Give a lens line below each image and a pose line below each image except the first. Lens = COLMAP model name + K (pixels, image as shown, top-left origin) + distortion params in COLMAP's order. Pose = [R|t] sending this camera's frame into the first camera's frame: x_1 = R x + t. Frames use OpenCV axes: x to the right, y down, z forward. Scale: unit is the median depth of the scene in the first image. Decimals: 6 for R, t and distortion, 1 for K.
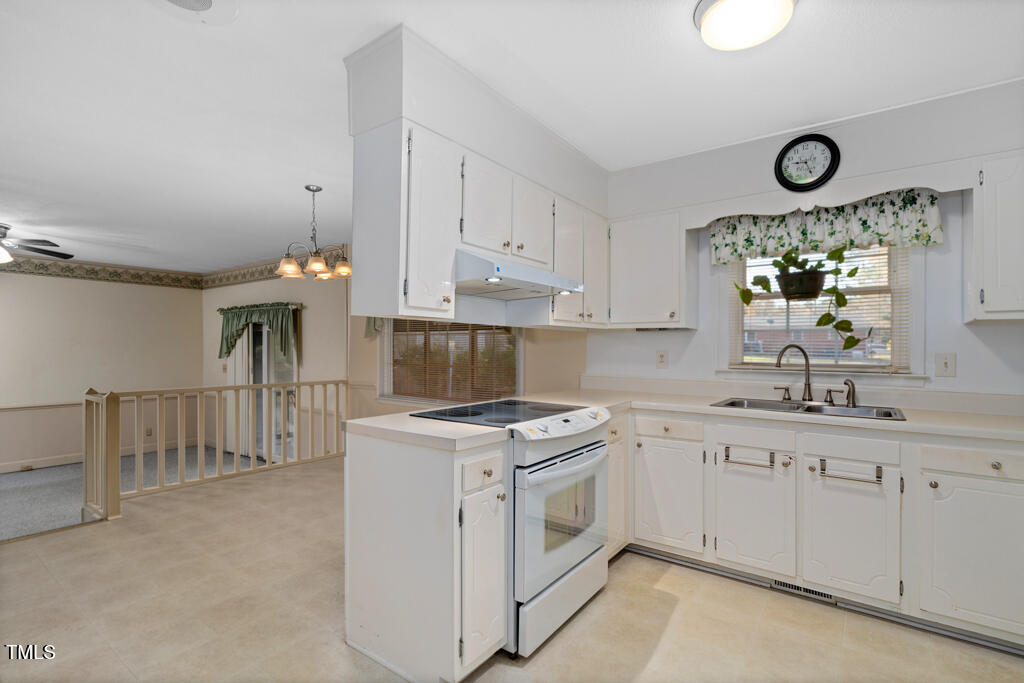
lens RADIAL K [[485.8, 0, 512.5], [0, 485.8, 356.2], [0, 0, 1]] dist [0.001533, 0.000356]
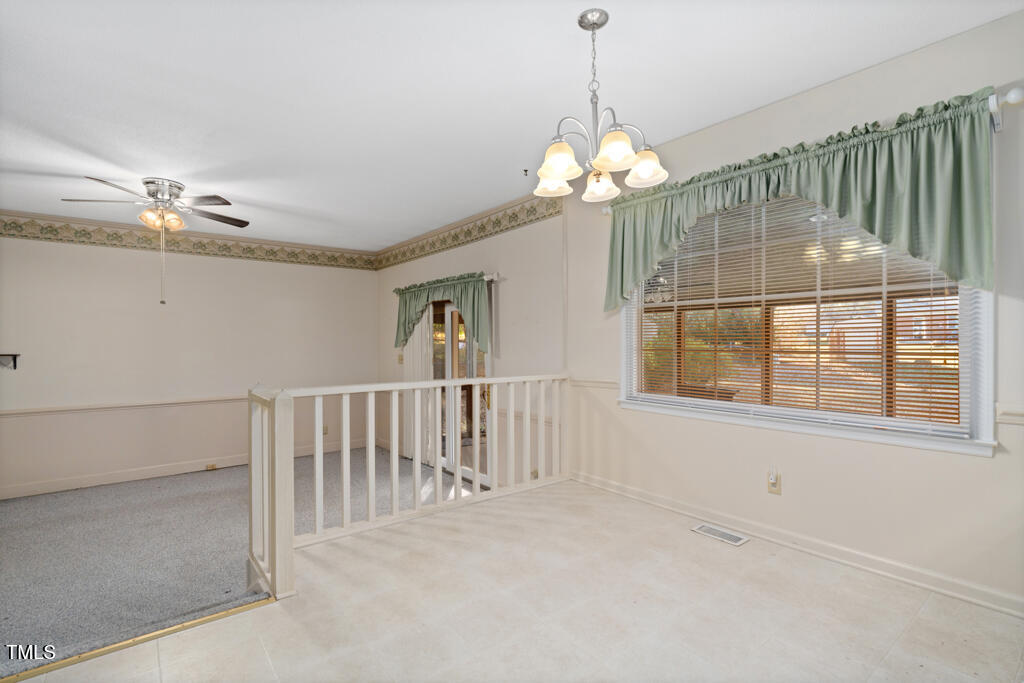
lens RADIAL K [[485.8, 0, 509.8], [0, 485.8, 345.7], [0, 0, 1]] dist [0.001533, 0.000356]
pose [[0.963560, -0.008237, -0.267365, -0.209330], [0.005860, 0.999936, -0.009686, 0.013095], [0.267427, 0.007766, 0.963547, 0.266417]]
